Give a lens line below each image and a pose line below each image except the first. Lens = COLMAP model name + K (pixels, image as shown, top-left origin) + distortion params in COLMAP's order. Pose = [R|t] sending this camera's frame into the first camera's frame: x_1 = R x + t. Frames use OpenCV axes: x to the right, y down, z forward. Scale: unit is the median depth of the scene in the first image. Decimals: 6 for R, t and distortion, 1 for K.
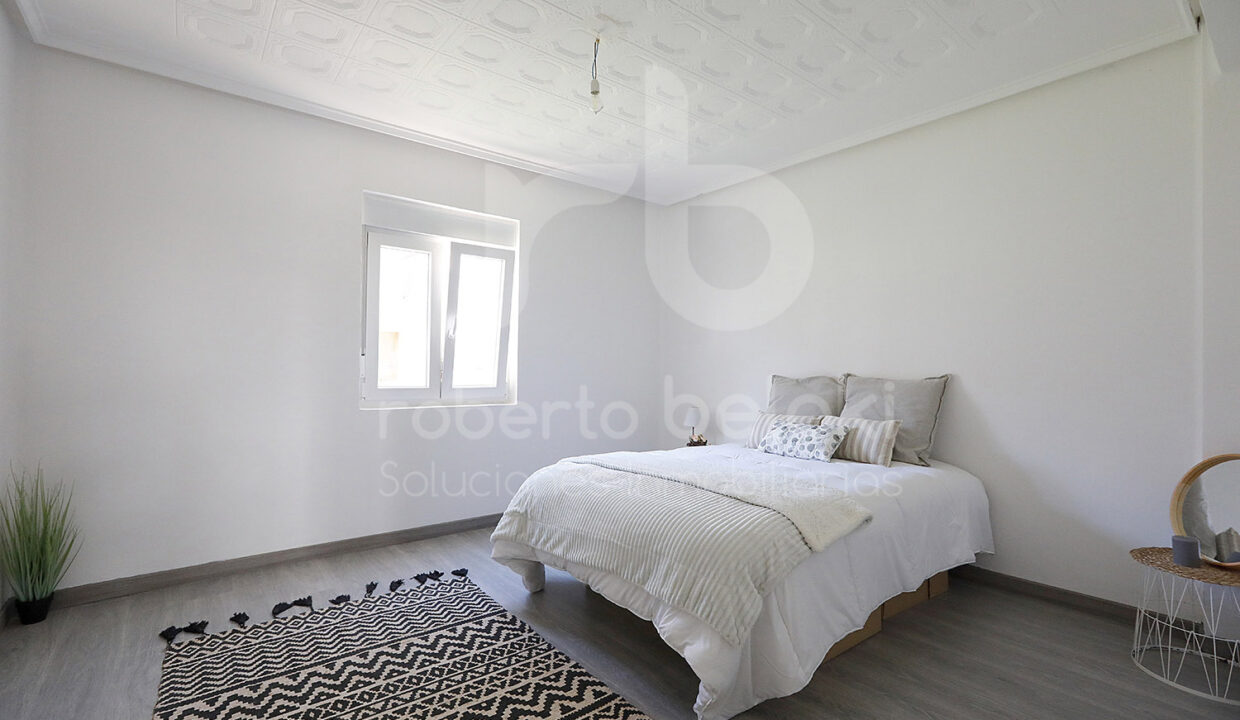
lens RADIAL K [[550.0, 0, 622.0], [0, 550.0, 341.7], [0, 0, 1]] dist [0.001814, 0.000479]
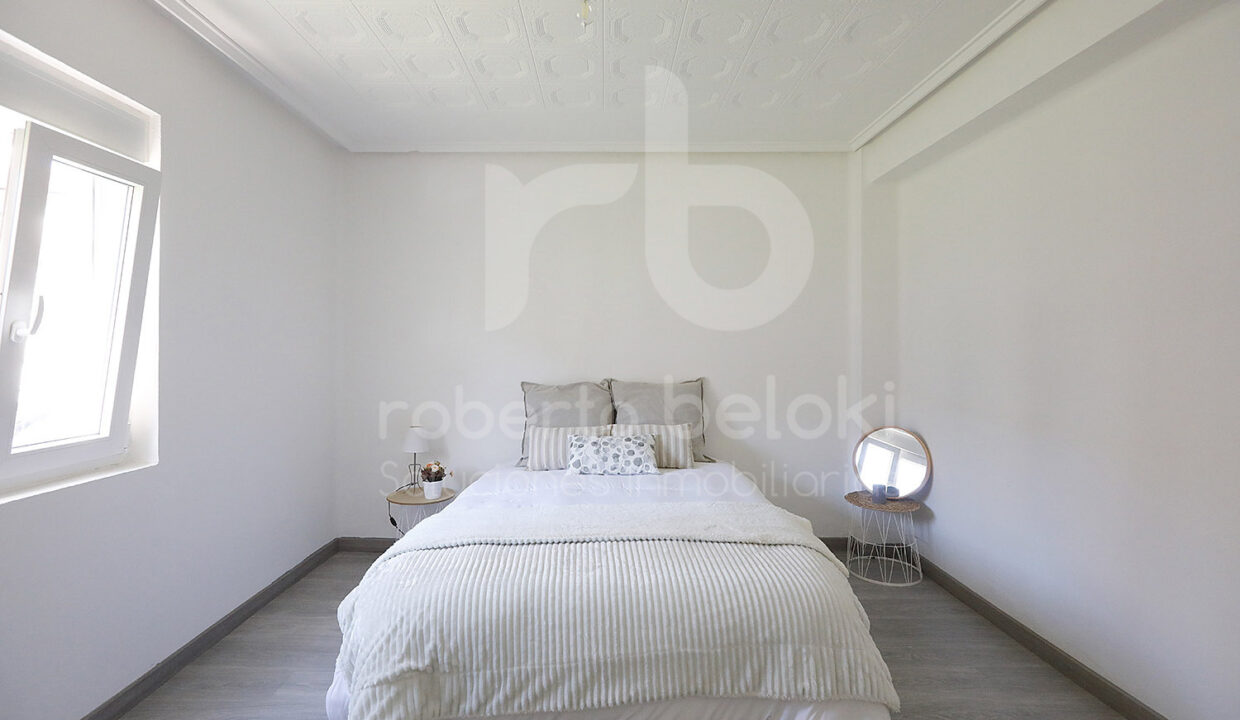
lens RADIAL K [[550.0, 0, 622.0], [0, 550.0, 341.7], [0, 0, 1]] dist [0.001814, 0.000479]
pose [[0.630542, 0.004103, 0.776144, -0.421800], [-0.025985, 0.999537, 0.015827, -0.031412], [-0.775720, -0.030148, 0.630357, 0.425206]]
